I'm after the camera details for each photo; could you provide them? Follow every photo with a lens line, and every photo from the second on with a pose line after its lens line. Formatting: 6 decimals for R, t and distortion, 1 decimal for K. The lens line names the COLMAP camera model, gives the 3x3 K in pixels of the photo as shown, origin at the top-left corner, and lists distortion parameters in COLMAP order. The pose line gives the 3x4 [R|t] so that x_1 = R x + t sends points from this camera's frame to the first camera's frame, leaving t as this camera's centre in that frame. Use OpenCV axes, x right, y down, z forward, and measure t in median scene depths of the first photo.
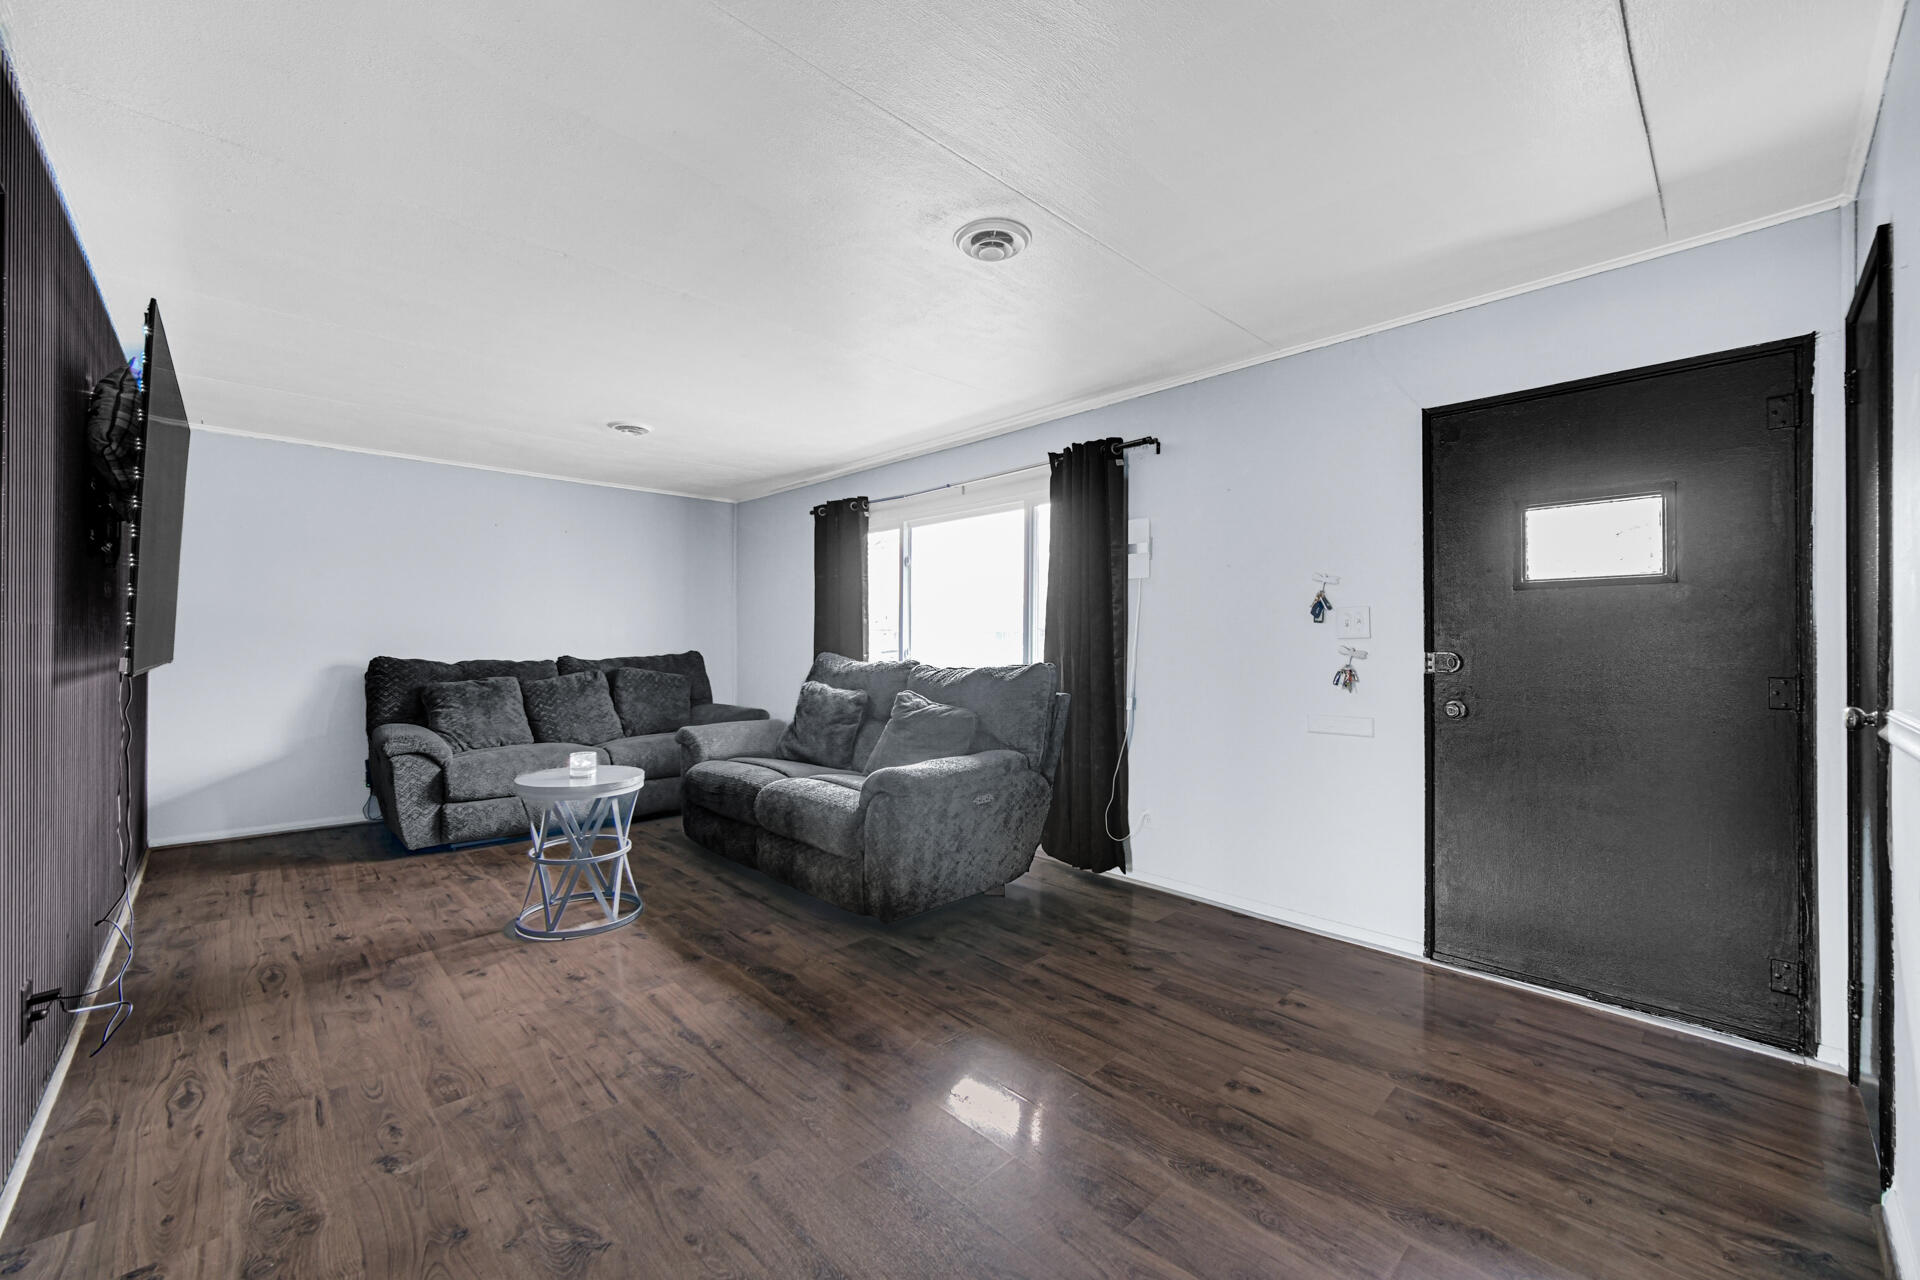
lens RADIAL K [[756.1, 0, 959.0], [0, 756.1, 635.9], [0, 0, 1]] dist [-0.002404, 0.000014]
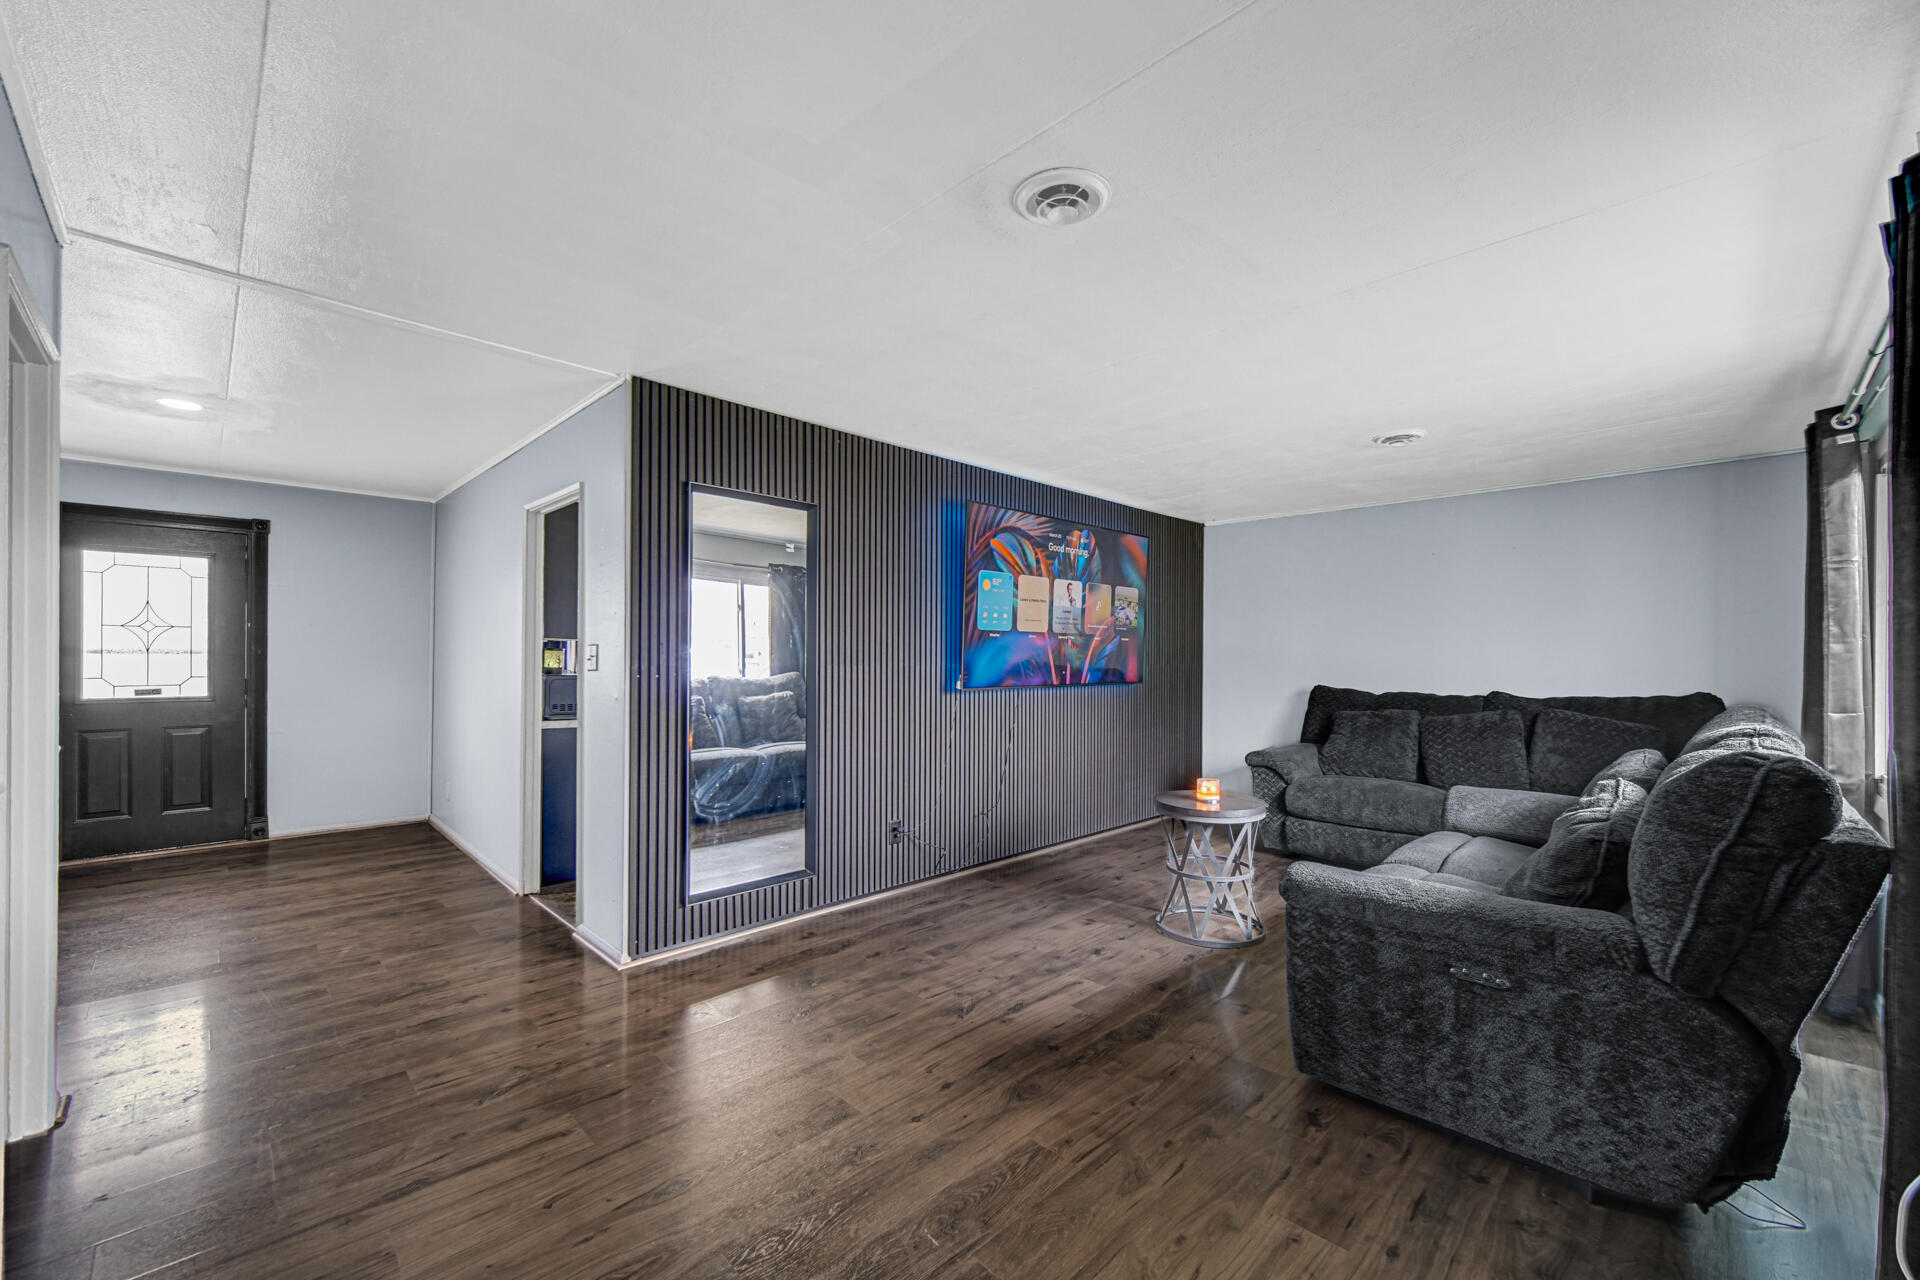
lens RADIAL K [[756.1, 0, 947.1], [0, 756.1, 651.3], [0, 0, 1]] dist [-0.002404, 0.000014]
pose [[0.013465, -0.009959, -0.999860, 0.700391], [0.002495, 0.999948, -0.009926, -0.026400], [0.999906, -0.002361, 0.013489, 0.705768]]
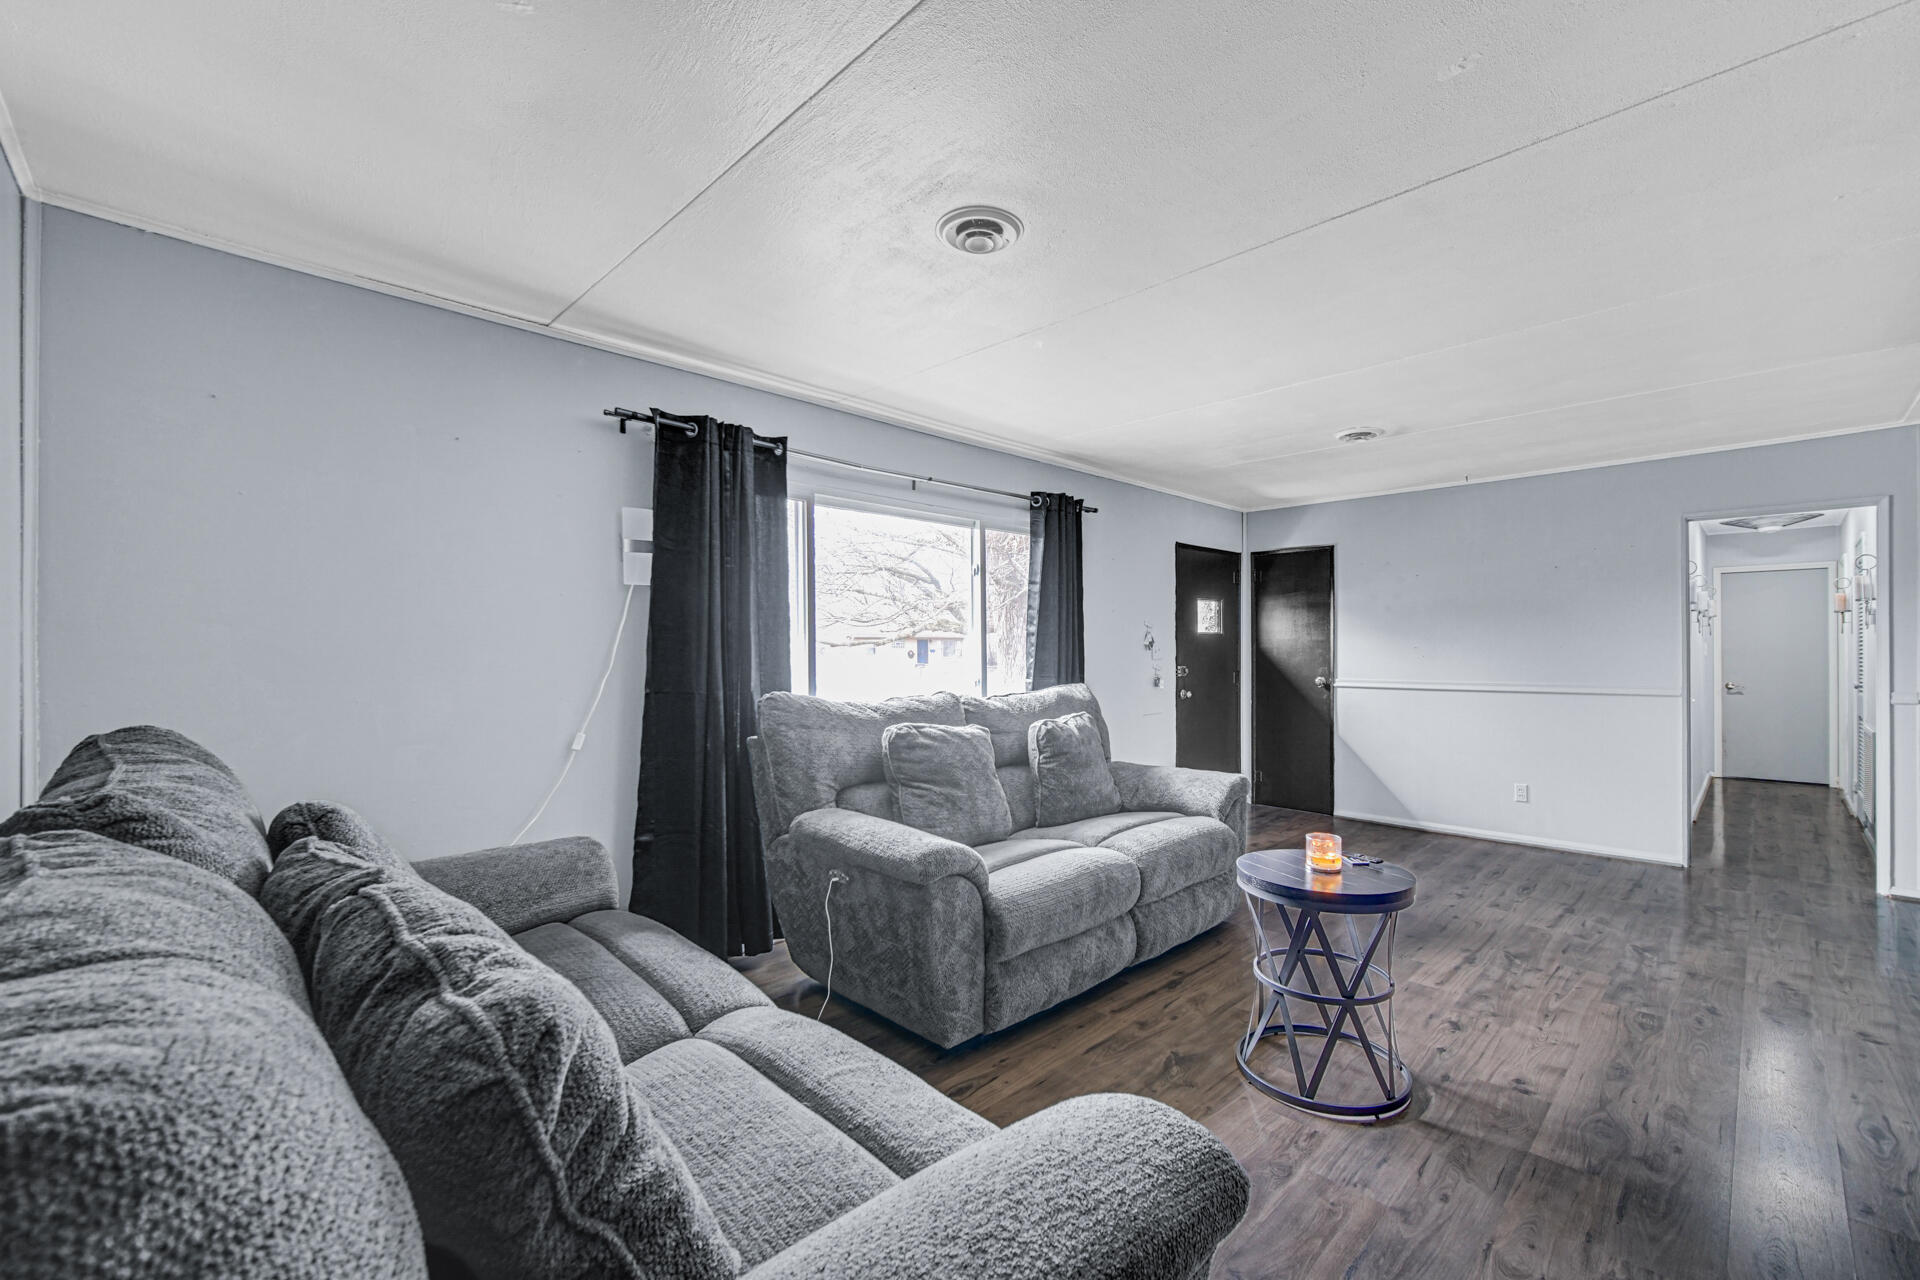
lens RADIAL K [[806.1, 0, 969.8], [0, 806.1, 649.5], [0, 0, 1]] dist [-0.002790, 0.000085]
pose [[-0.022717, -0.006806, 0.999719, -1.456088], [-0.007860, 0.999947, 0.006629, -0.030928], [-0.999711, -0.007707, -0.022769, 1.577760]]
